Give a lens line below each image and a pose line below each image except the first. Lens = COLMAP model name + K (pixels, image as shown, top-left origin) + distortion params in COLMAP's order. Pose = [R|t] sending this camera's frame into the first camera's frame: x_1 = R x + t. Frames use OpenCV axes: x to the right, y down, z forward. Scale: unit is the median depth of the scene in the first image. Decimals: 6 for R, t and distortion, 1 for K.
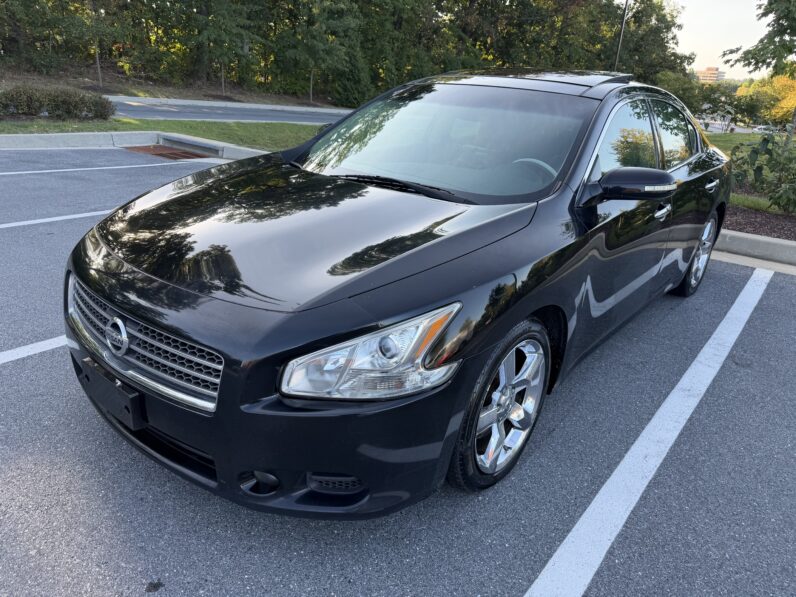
lens RADIAL K [[567.5, 0, 394.7], [0, 567.5, 297.1], [0, 0, 1]] dist [0.011825, -0.025336]
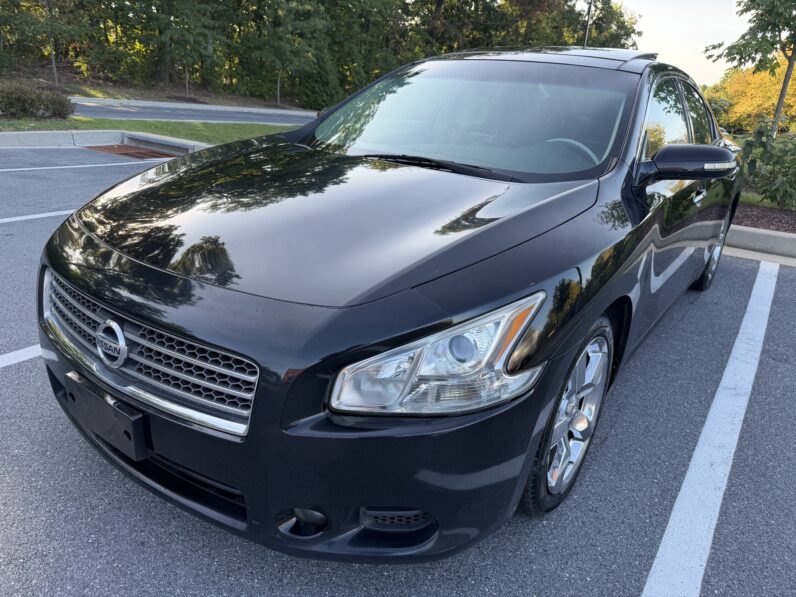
lens RADIAL K [[567.5, 0, 400.2], [0, 567.5, 297.8], [0, 0, 1]] dist [0.011825, -0.025336]
pose [[0.997720, -0.019041, 0.064744, -0.107066], [0.019509, 0.999788, -0.006604, 0.014322], [-0.064604, 0.007852, 0.997880, 0.140720]]
